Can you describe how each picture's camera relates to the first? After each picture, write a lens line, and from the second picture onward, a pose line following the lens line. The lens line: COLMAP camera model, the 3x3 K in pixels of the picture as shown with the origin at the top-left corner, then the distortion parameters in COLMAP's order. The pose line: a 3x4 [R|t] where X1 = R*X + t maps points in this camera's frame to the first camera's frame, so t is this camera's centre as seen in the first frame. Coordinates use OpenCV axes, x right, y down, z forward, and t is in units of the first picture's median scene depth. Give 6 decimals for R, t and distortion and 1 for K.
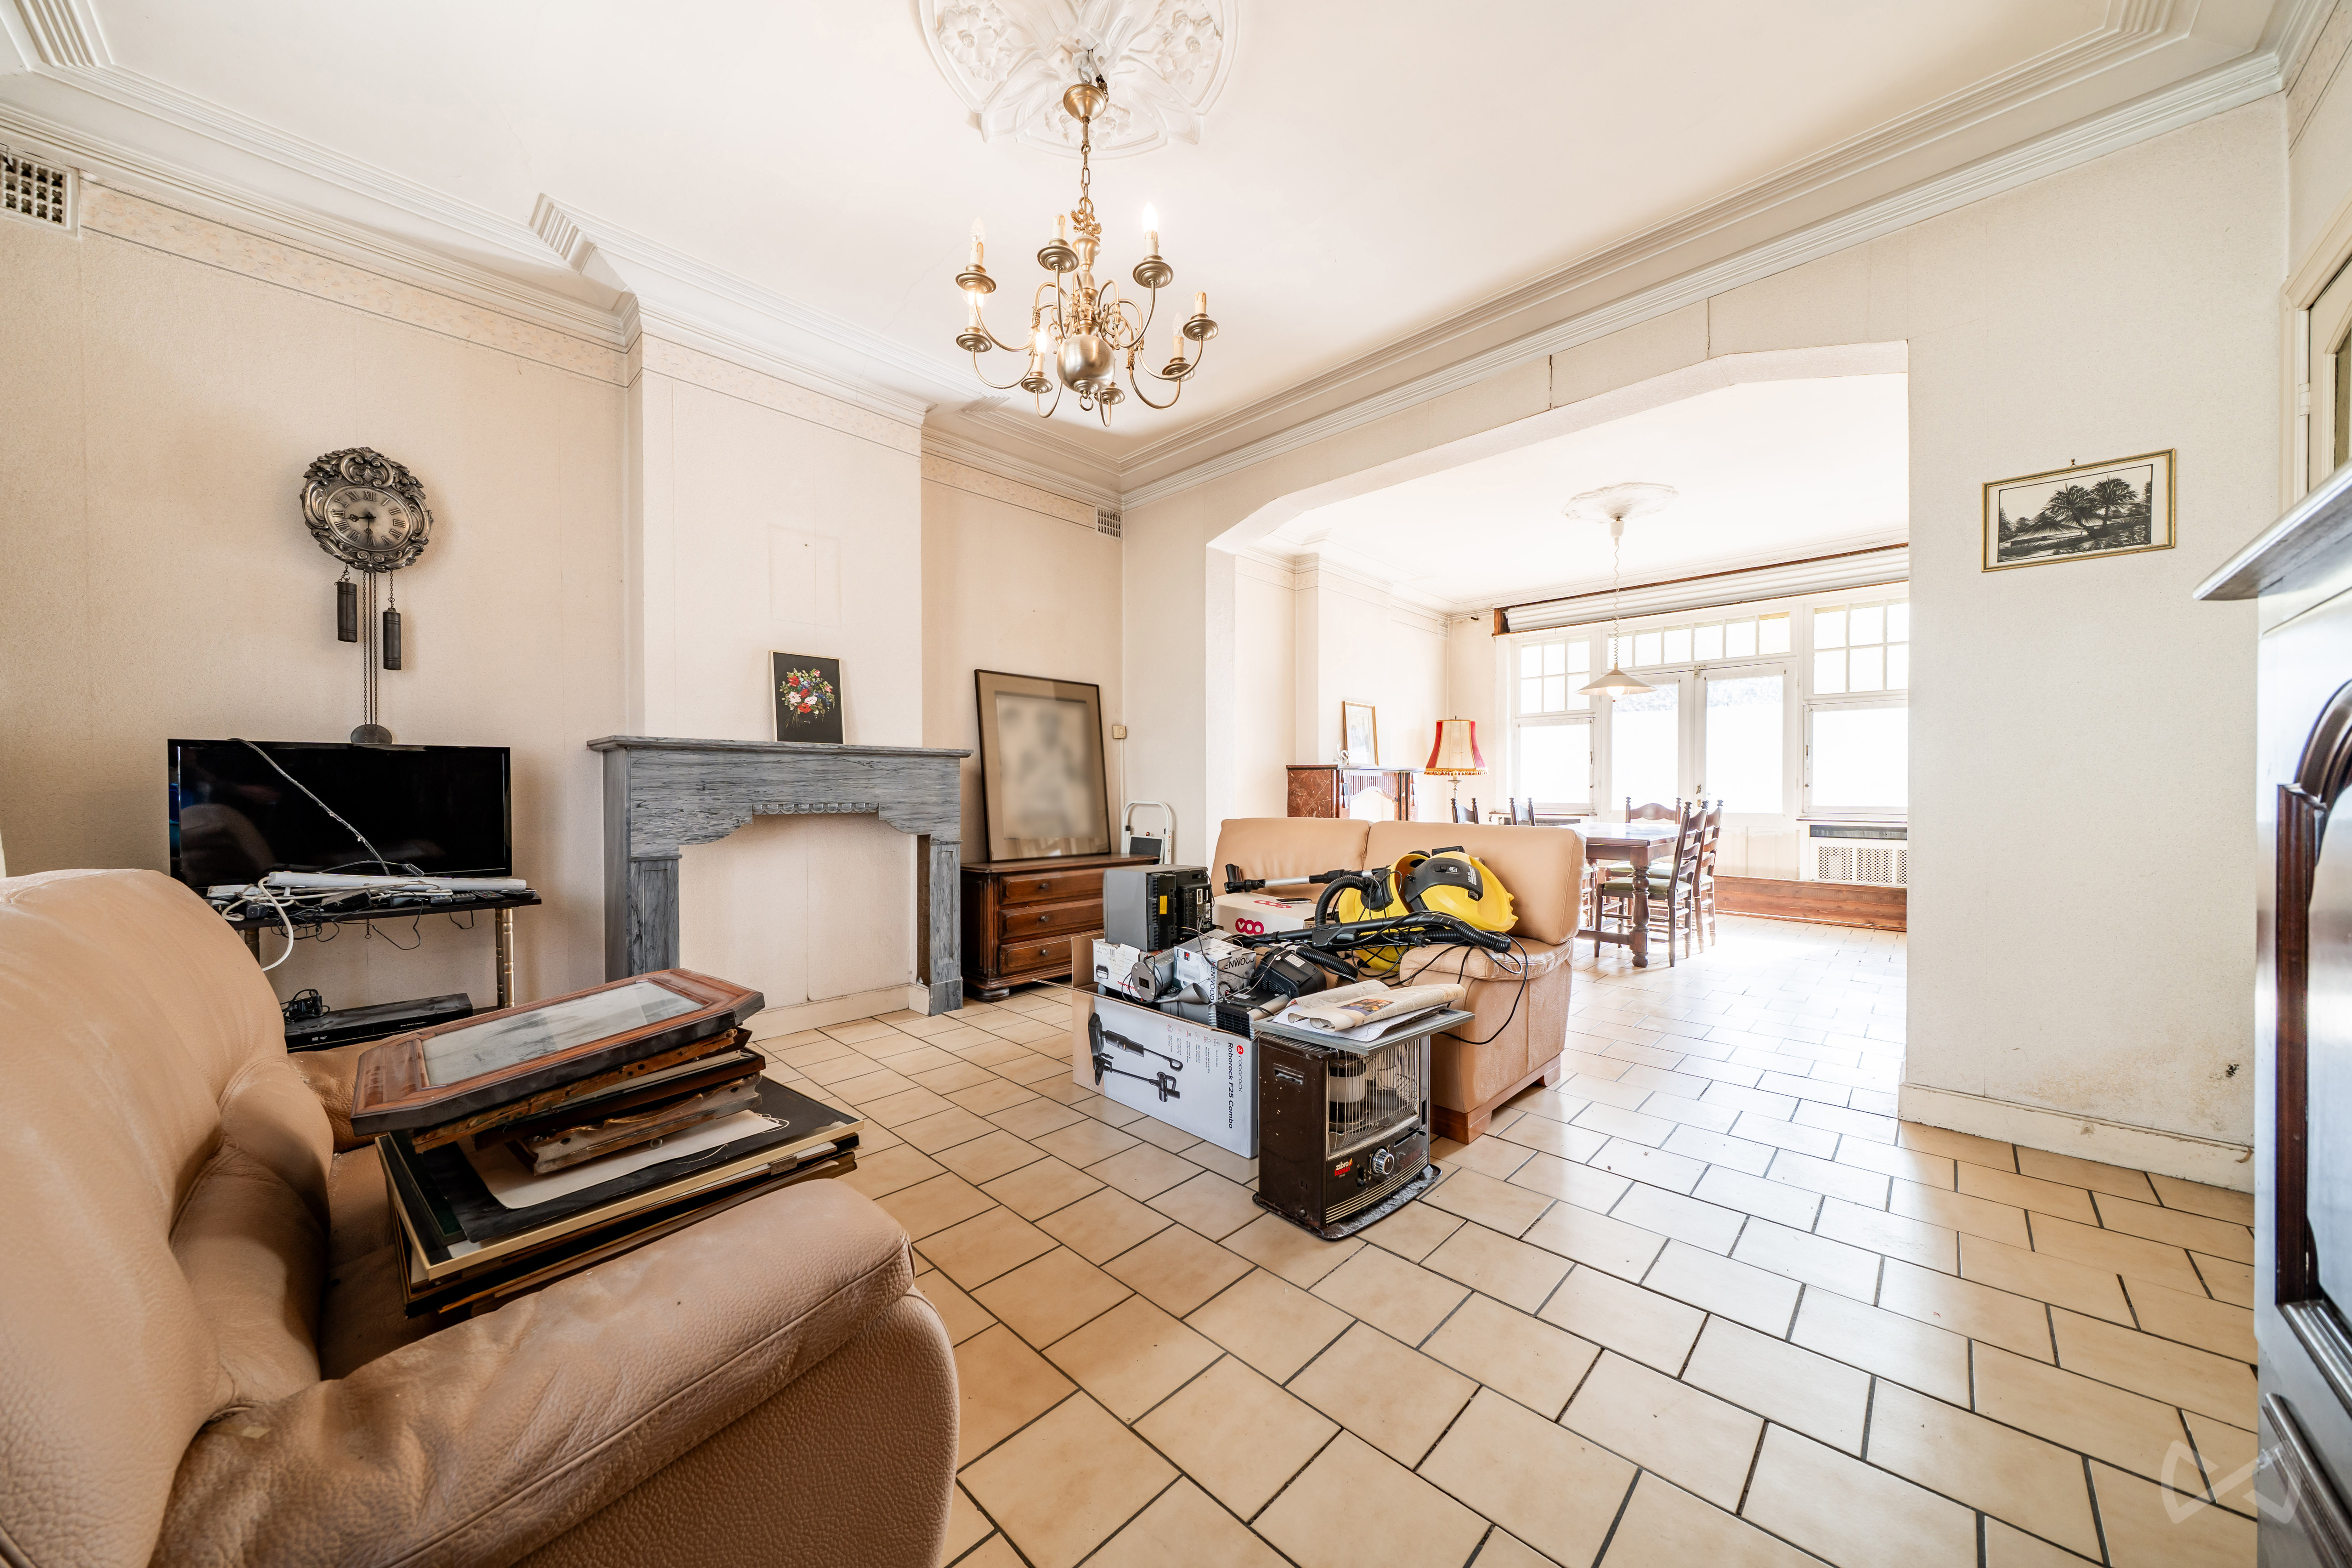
lens RADIAL K [[790.0, 0, 1174.1], [0, 790.0, 792.2], [0, 0, 1]] dist [-0.005178, -0.000287]
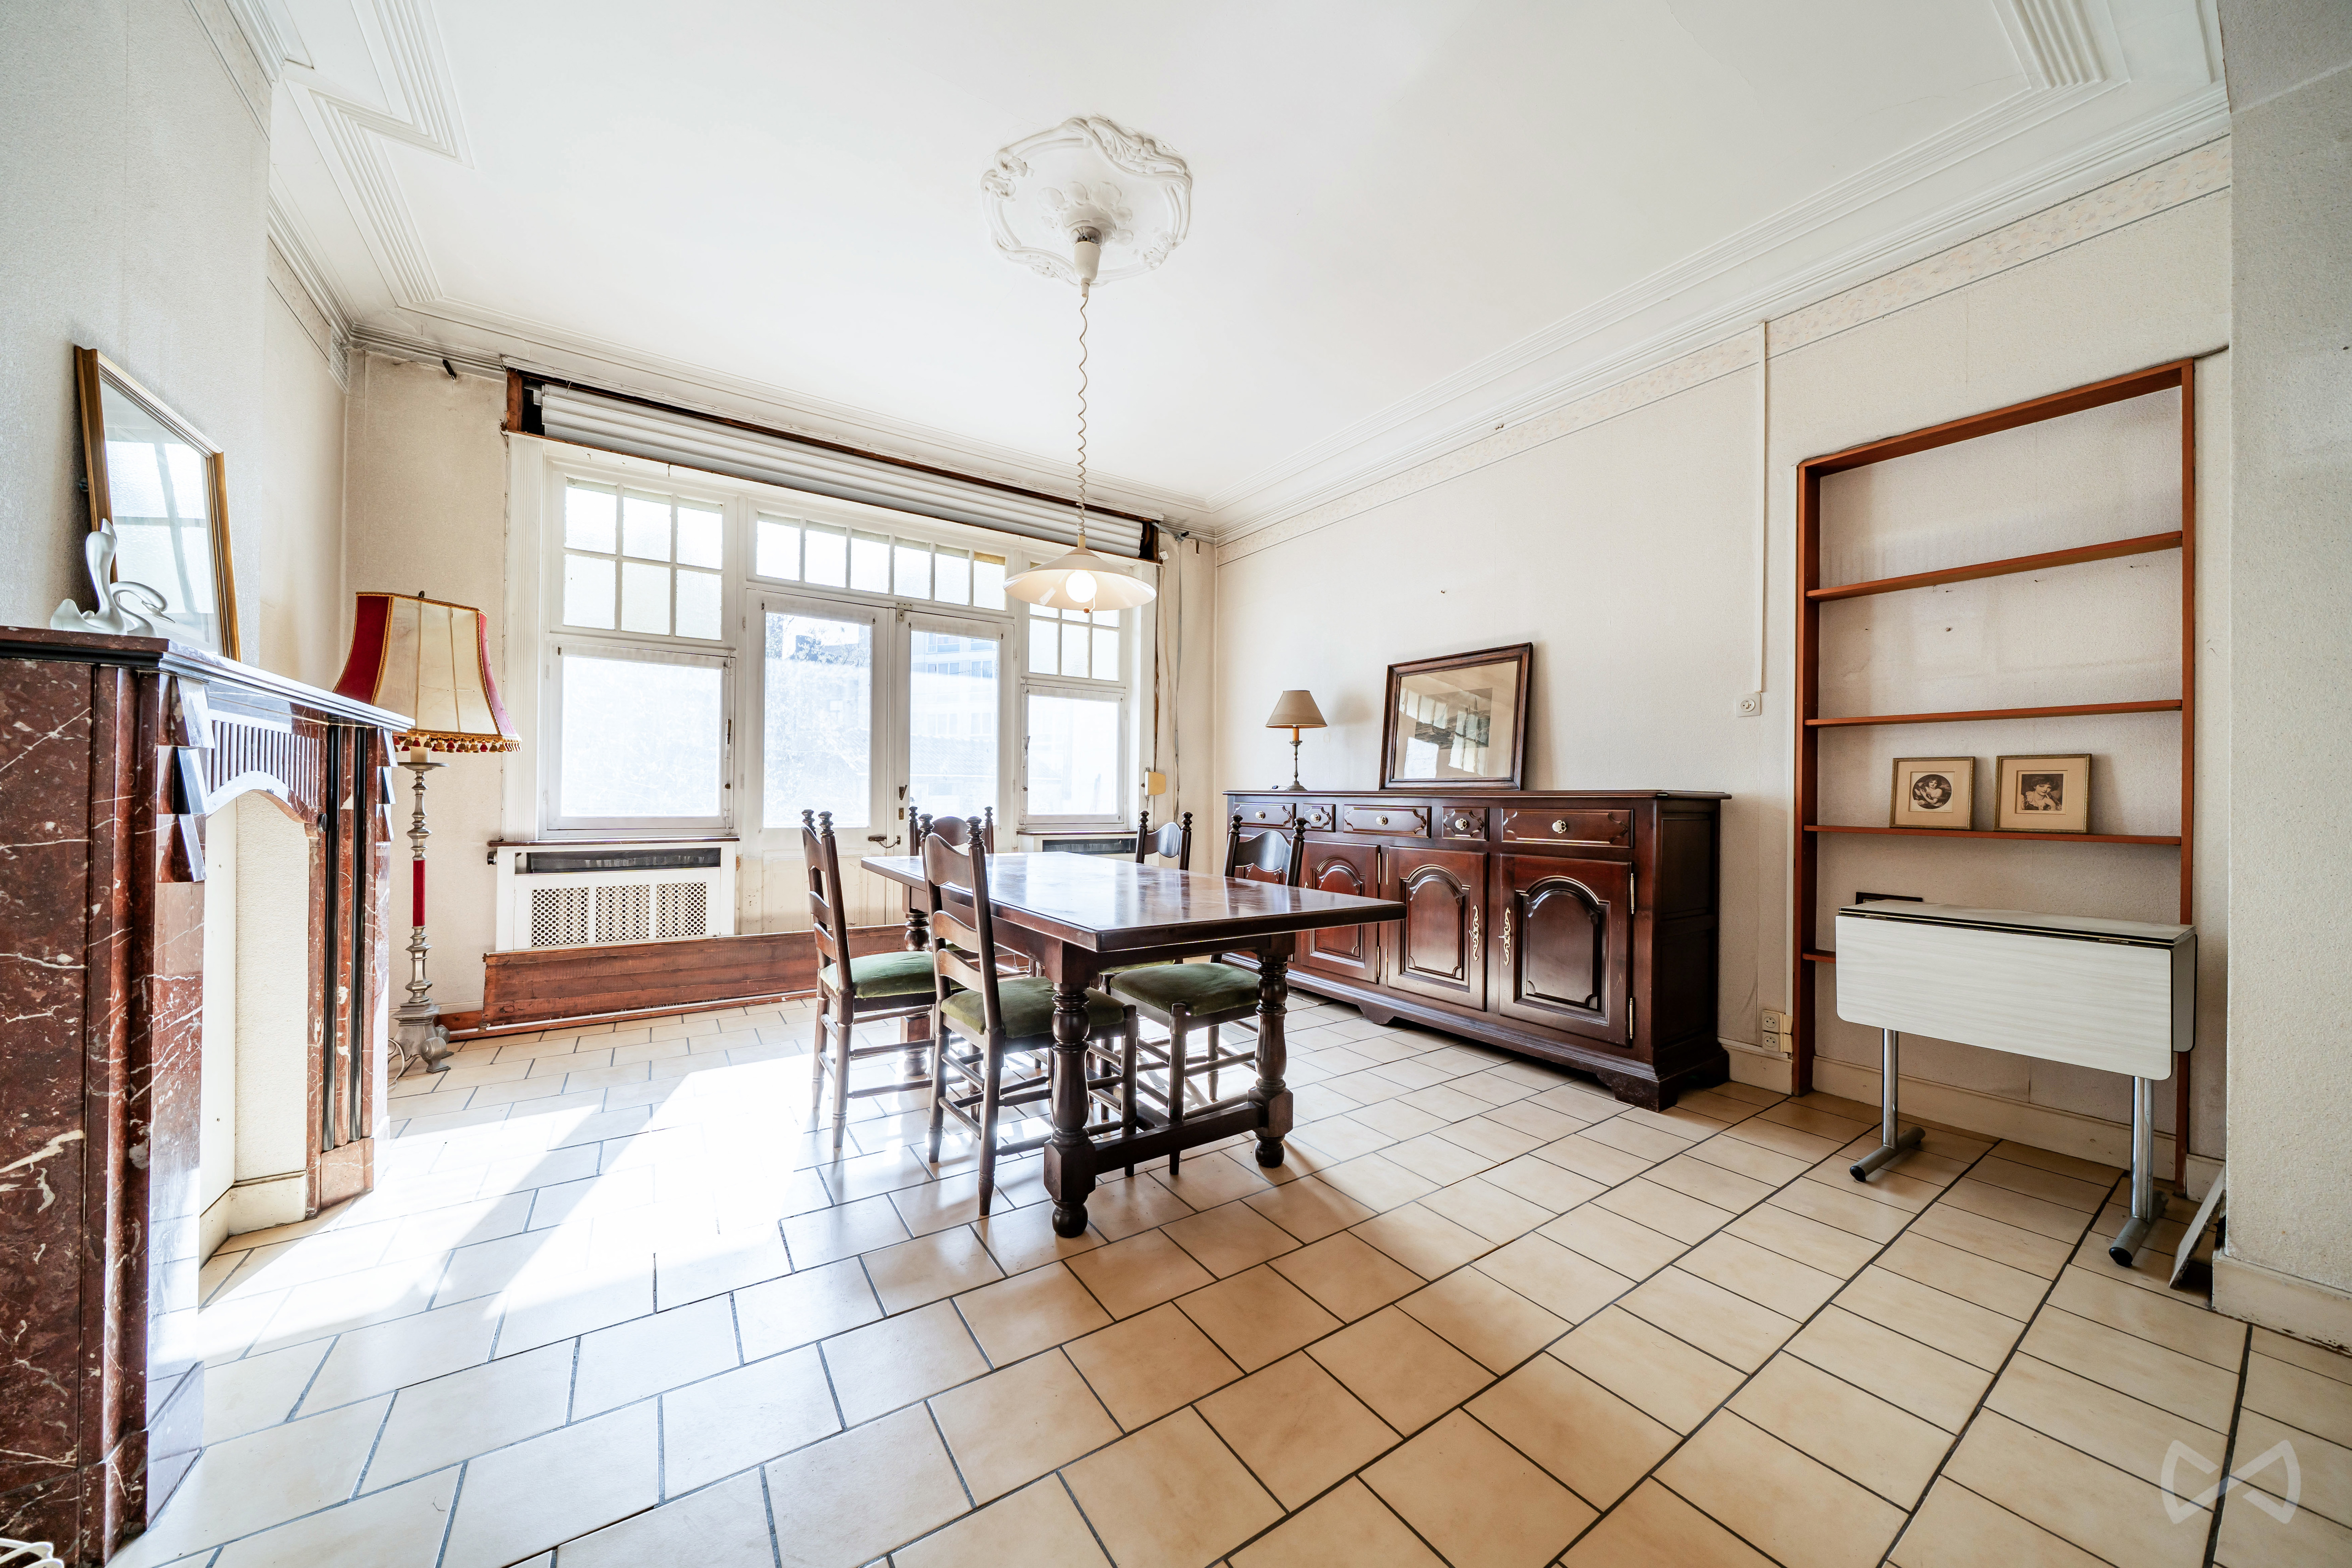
lens RADIAL K [[790.0, 0, 1172.8], [0, 790.0, 789.6], [0, 0, 1]] dist [-0.005178, -0.000287]
pose [[0.206035, 0.011595, 0.978476, 0.074314], [-0.006122, 0.999926, -0.010560, -0.000597], [-0.978525, -0.003814, 0.206091, 0.645367]]
